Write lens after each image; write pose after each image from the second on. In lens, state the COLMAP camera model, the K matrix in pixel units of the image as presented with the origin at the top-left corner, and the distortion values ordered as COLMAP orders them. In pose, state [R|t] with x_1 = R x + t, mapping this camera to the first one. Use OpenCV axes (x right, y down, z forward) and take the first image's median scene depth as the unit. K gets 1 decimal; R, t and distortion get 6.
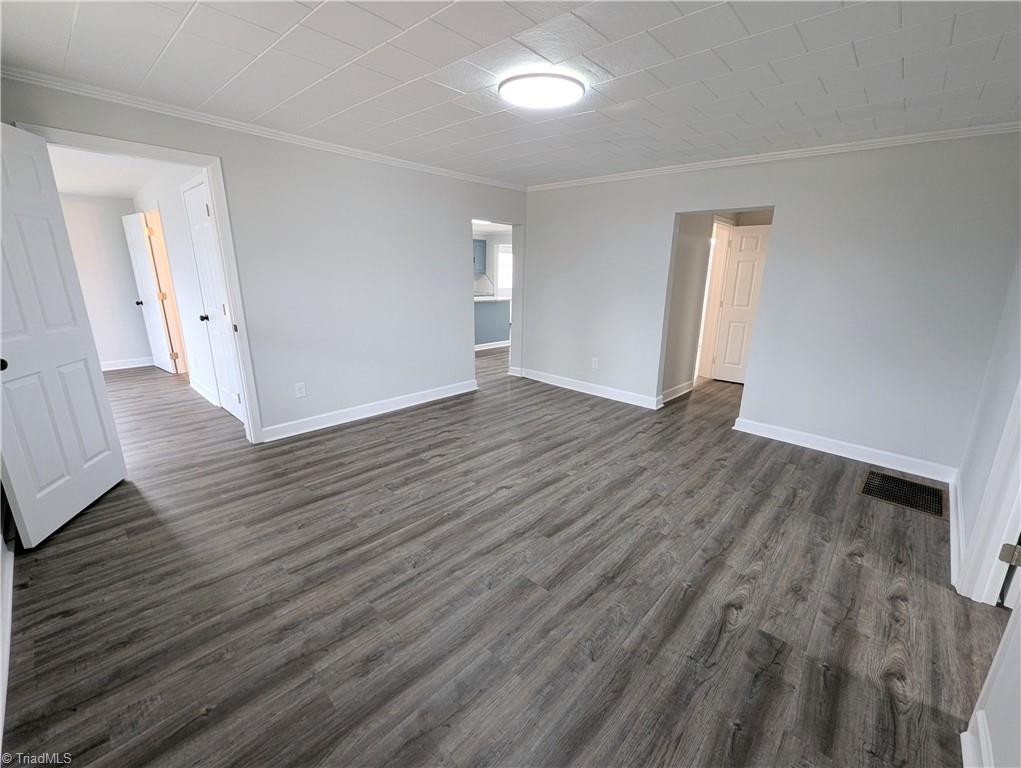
lens RADIAL K [[423.8, 0, 513.0], [0, 423.8, 387.8], [0, 0, 1]] dist [0.002330, -0.001897]
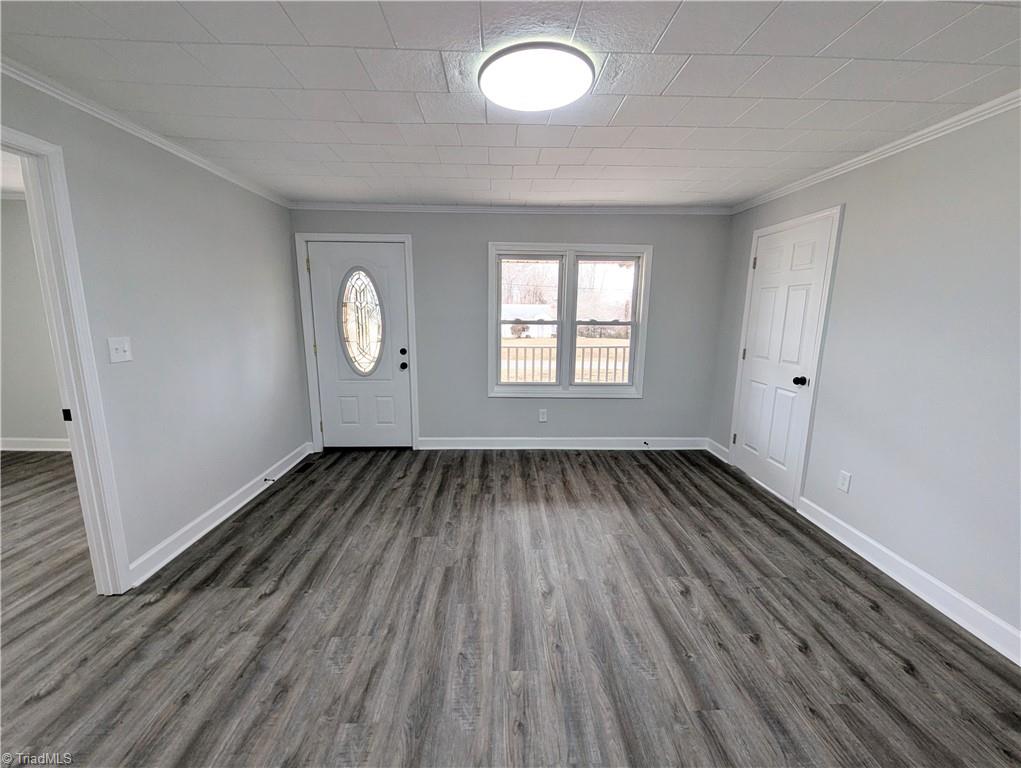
lens RADIAL K [[423.8, 0, 515.2], [0, 423.8, 381.6], [0, 0, 1]] dist [0.002330, -0.001897]
pose [[-0.707935, 0.094832, -0.699882, 0.579609], [-0.210577, 0.917535, 0.337324, -0.400077], [0.674155, 0.386182, -0.629586, 1.426627]]
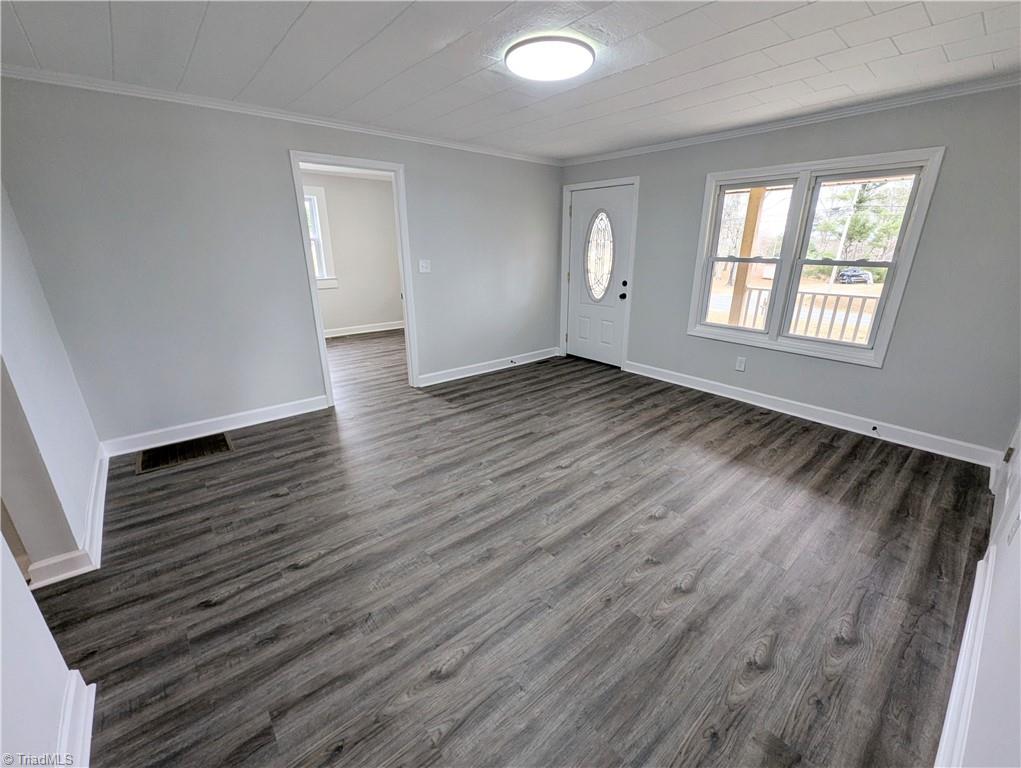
lens RADIAL K [[423.8, 0, 516.4], [0, 423.8, 381.2], [0, 0, 1]] dist [0.002330, -0.001897]
pose [[-0.993702, -0.057201, 0.096352, 0.005752], [0.005545, 0.833728, 0.552148, -0.544692], [-0.111915, 0.549205, -0.828160, 1.911310]]
